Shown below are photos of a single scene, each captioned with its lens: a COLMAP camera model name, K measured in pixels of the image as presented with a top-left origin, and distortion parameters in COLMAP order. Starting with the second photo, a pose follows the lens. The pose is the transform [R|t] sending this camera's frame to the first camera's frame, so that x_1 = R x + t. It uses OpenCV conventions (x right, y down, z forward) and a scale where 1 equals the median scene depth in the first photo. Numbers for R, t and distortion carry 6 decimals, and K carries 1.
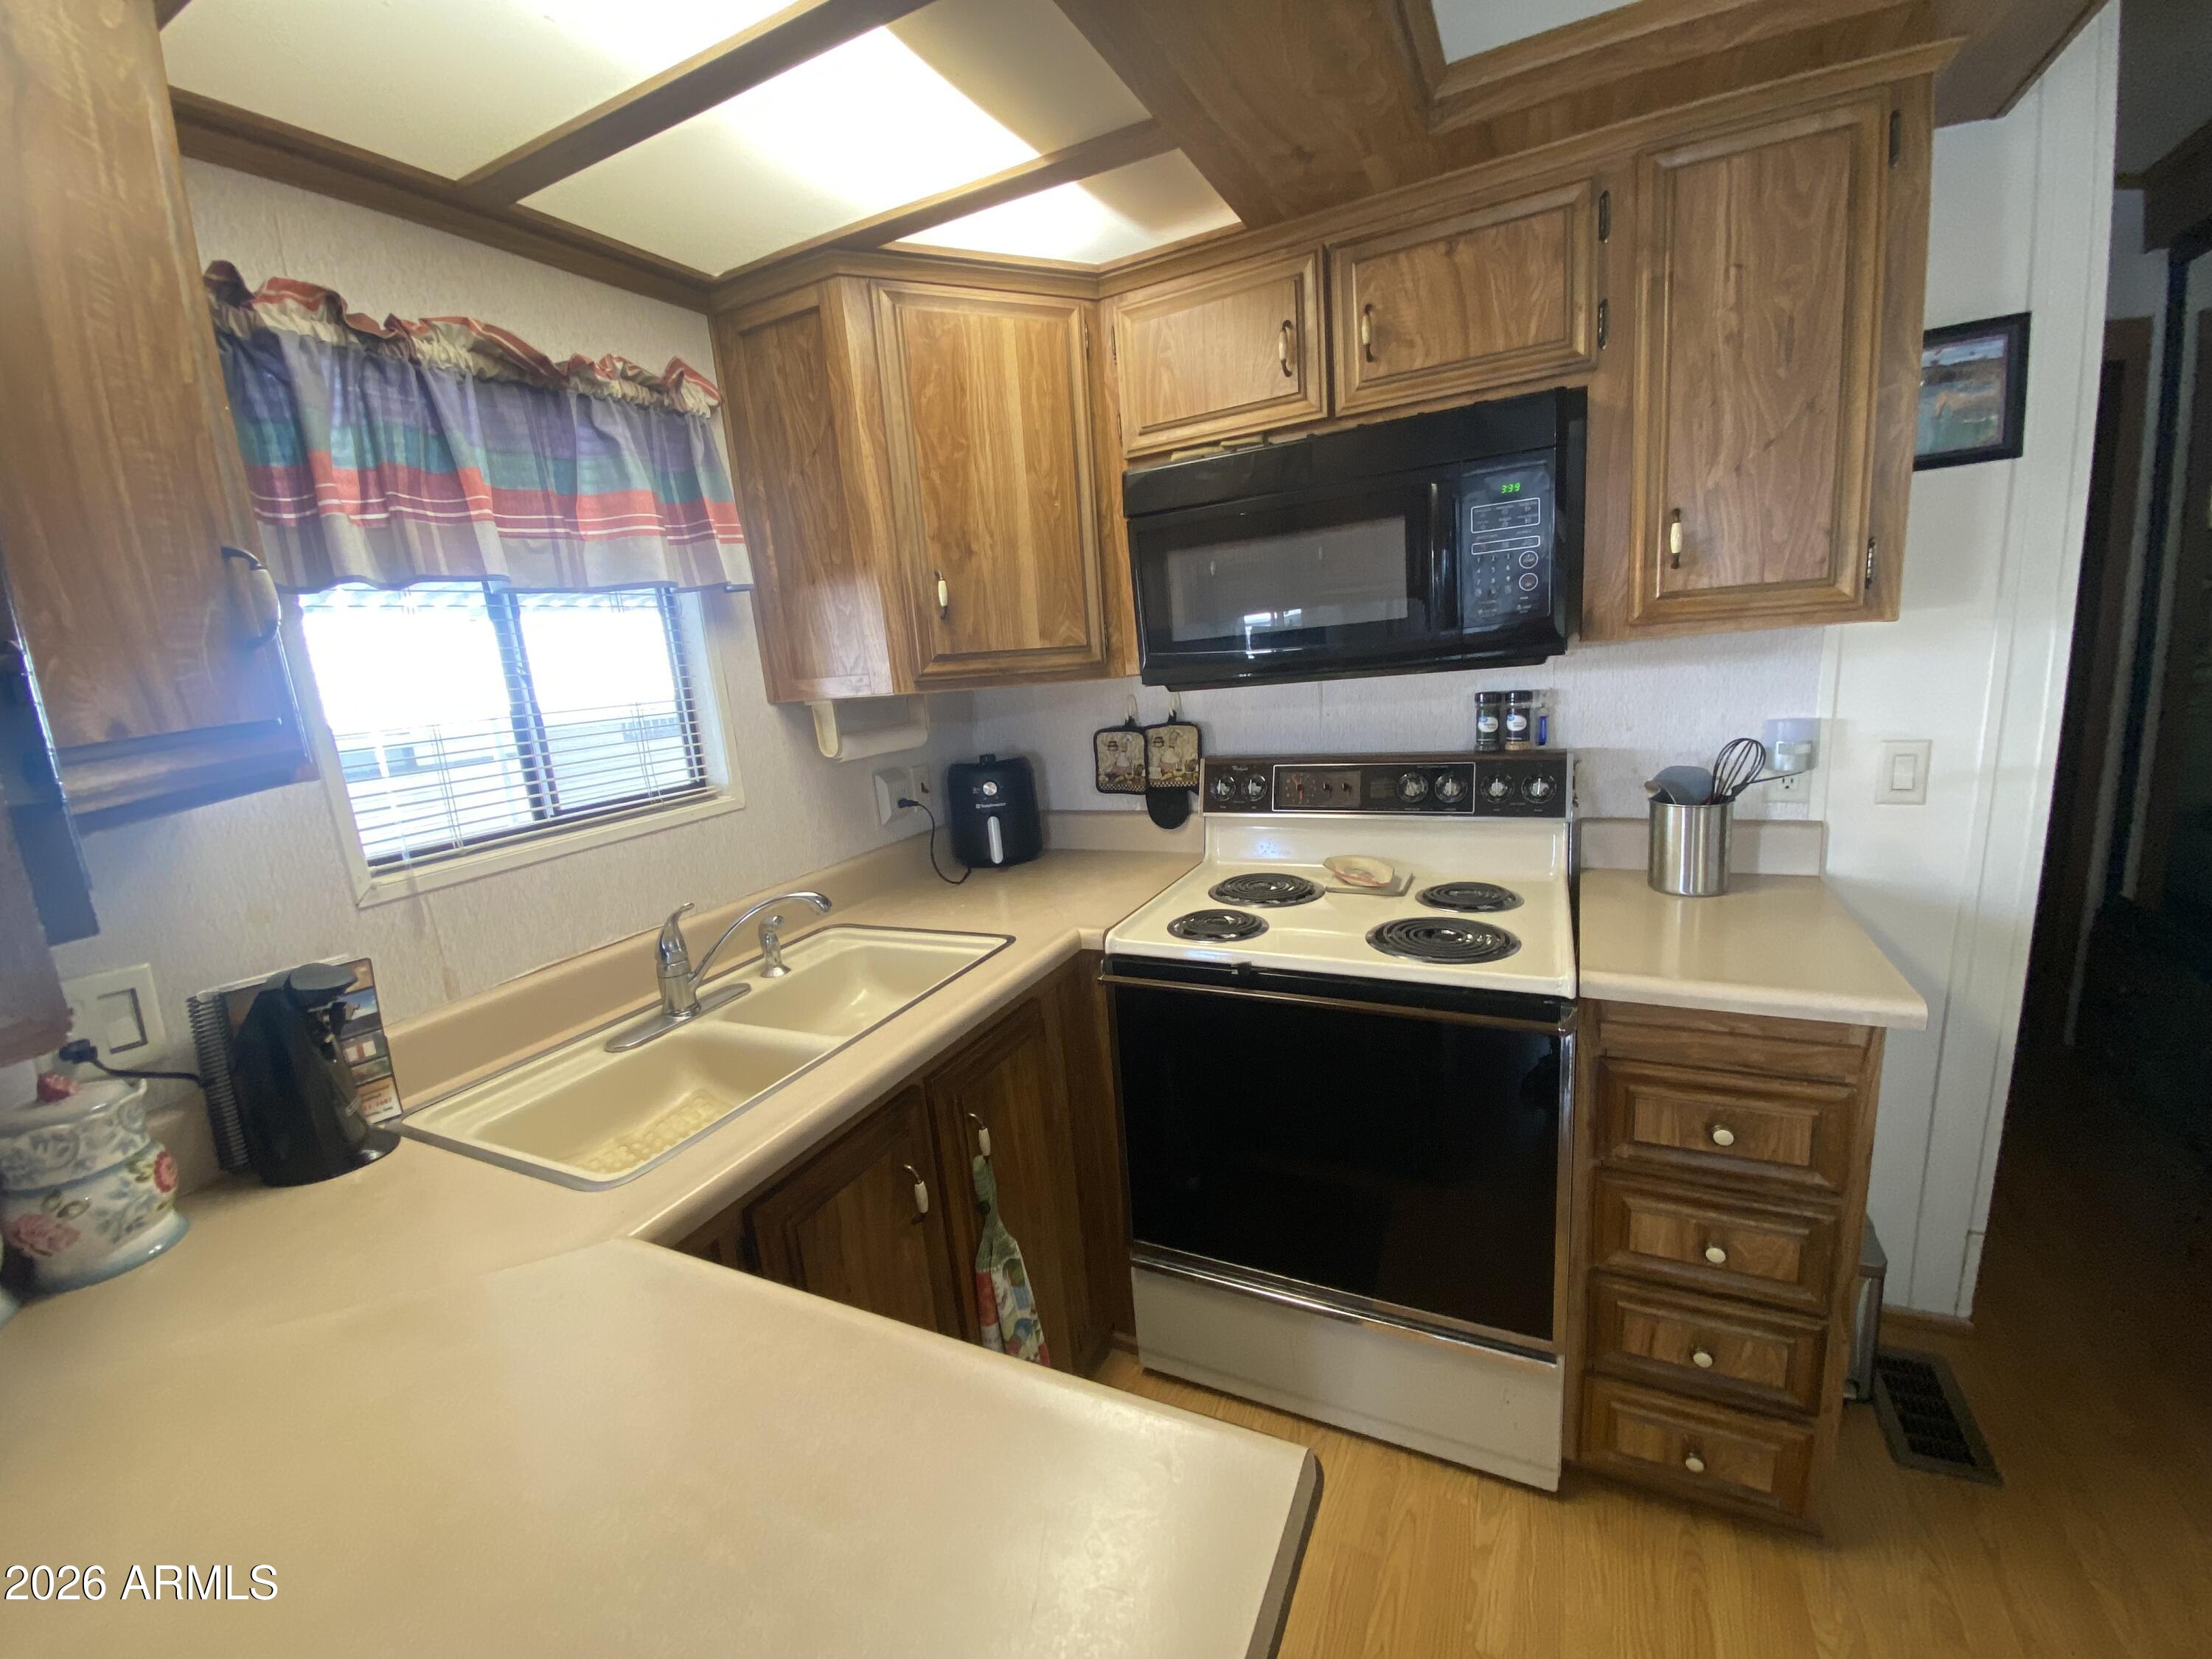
lens RADIAL K [[894.3, 0, 1099.3], [0, 894.3, 823.5], [0, 0, 1]] dist [0.021254, -0.029193]
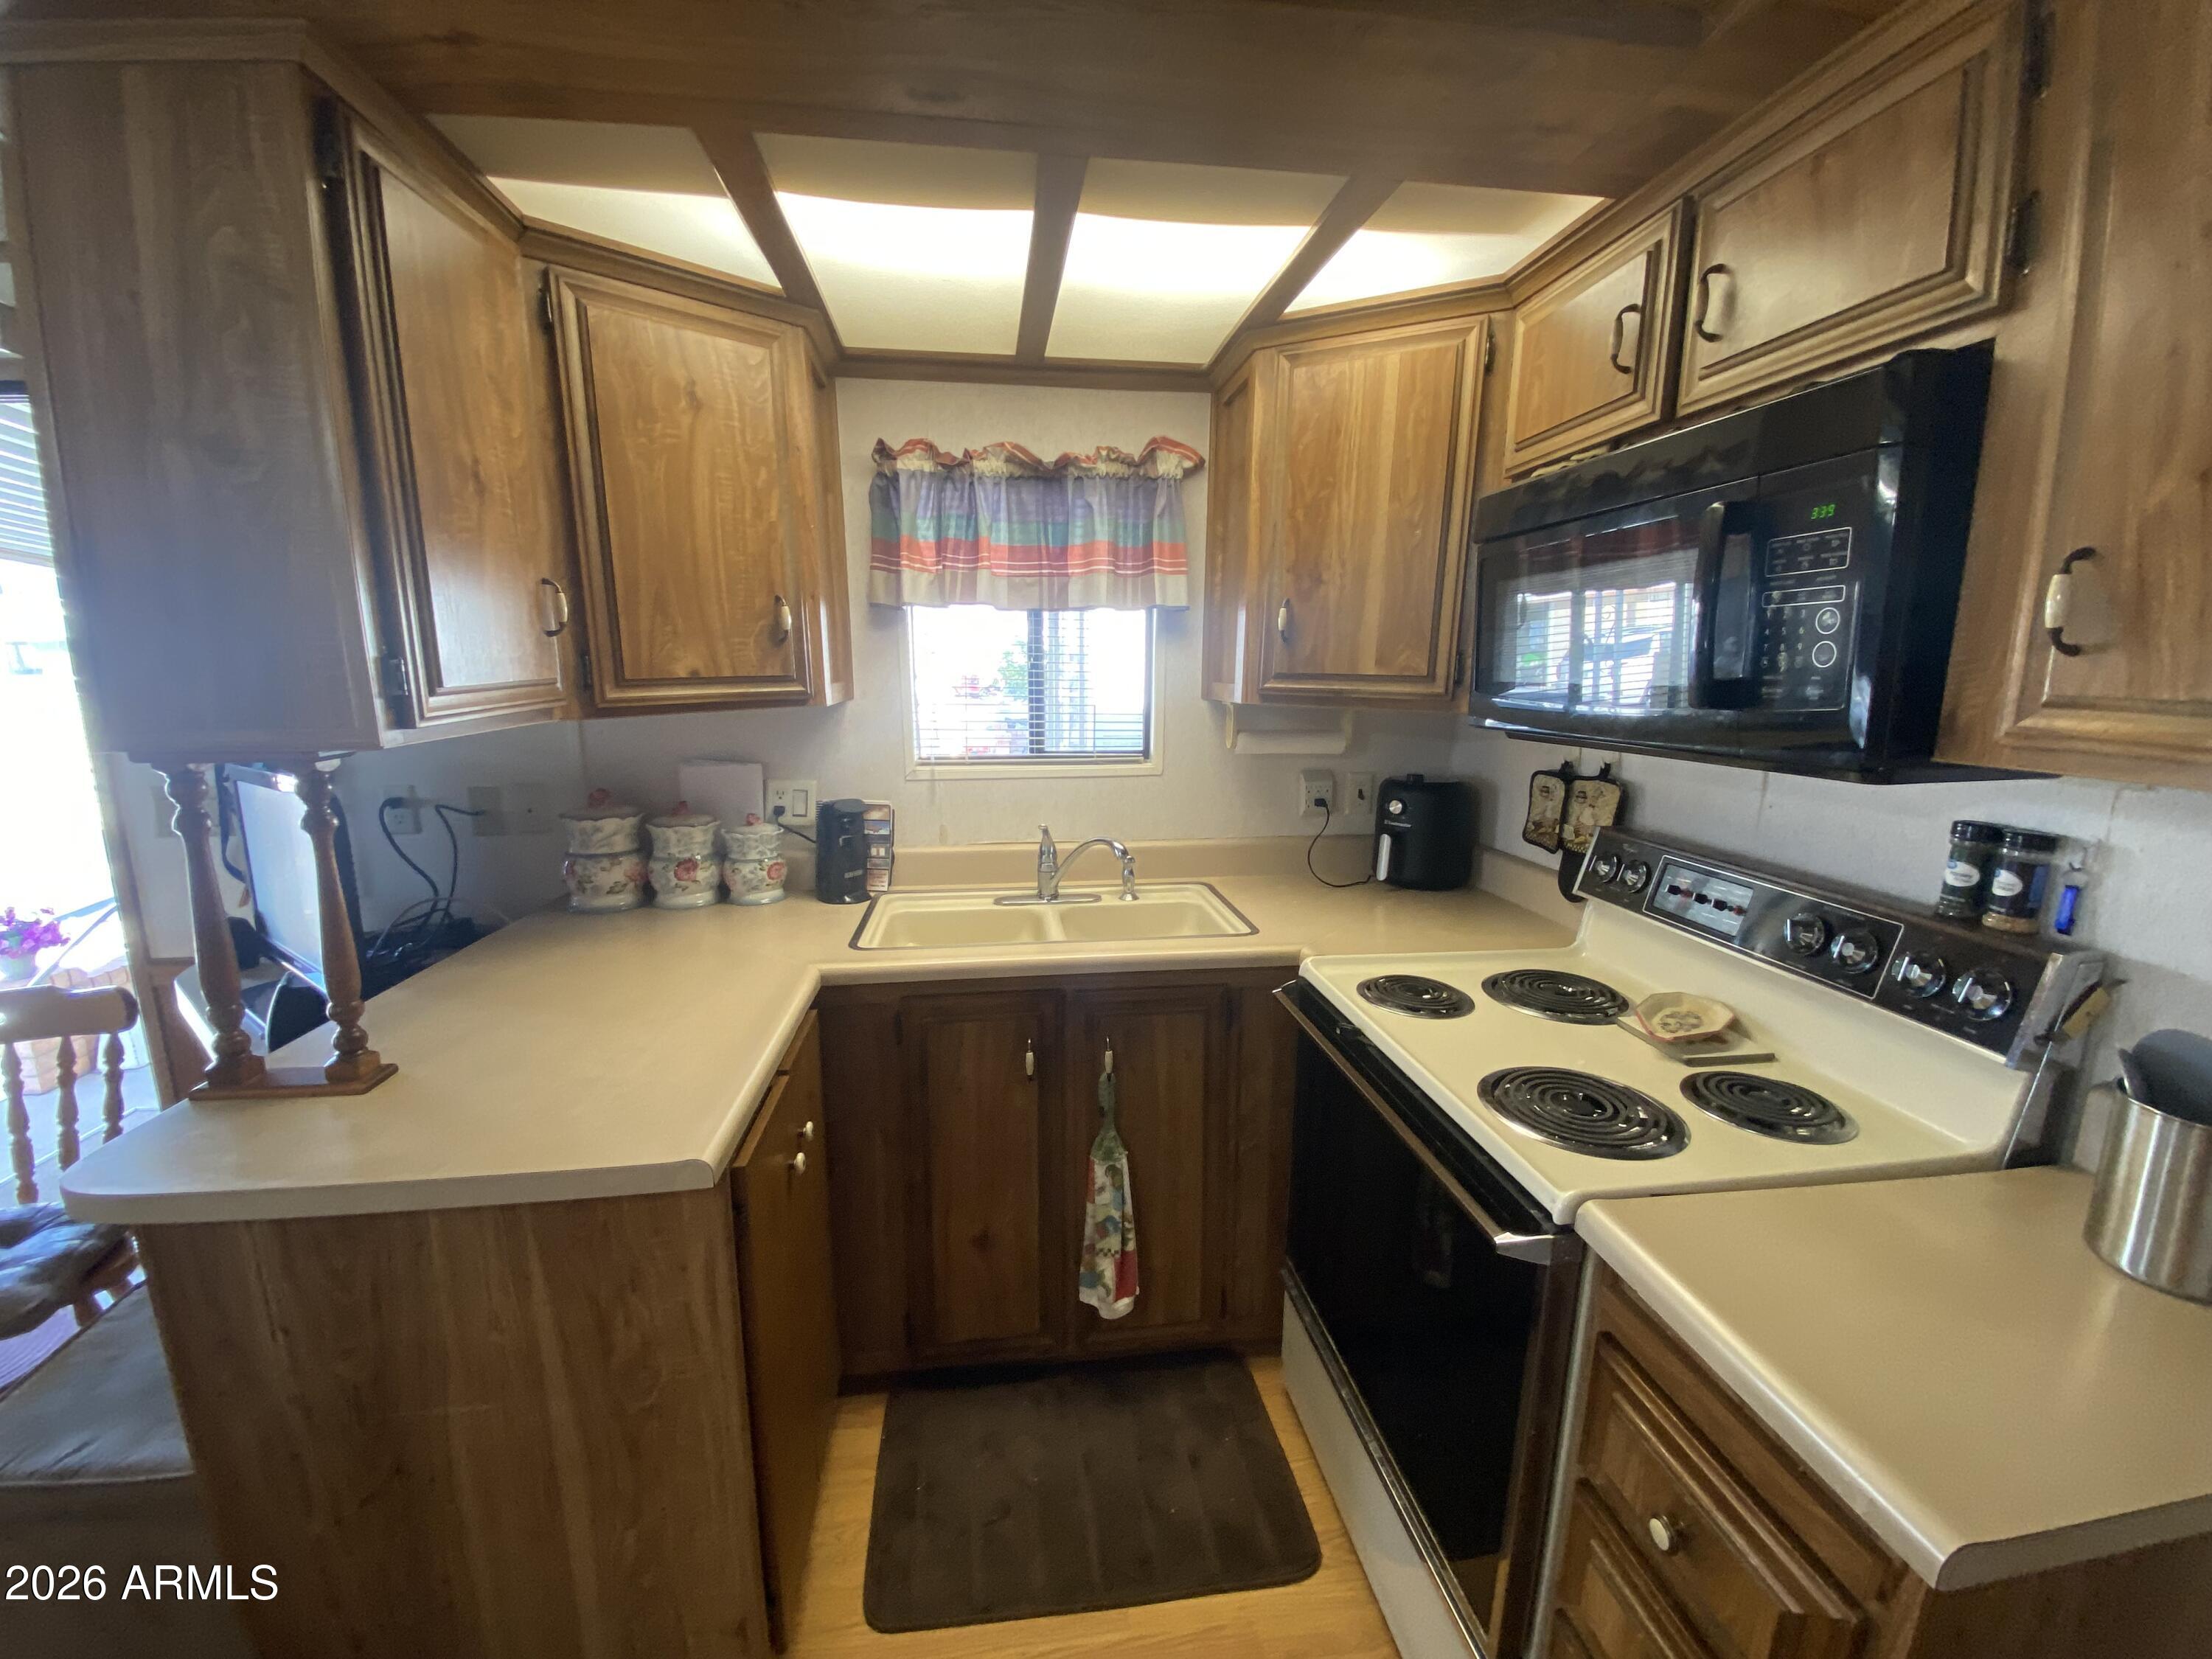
lens RADIAL K [[894.9, 0, 1107.9], [0, 894.9, 822.5], [0, 0, 1]] dist [0.017737, -0.021637]
pose [[0.553976, 0.233084, -0.799239, 0.680457], [-0.213480, 0.967681, 0.134238, -0.117658], [0.804697, 0.096257, 0.585831, 0.196184]]
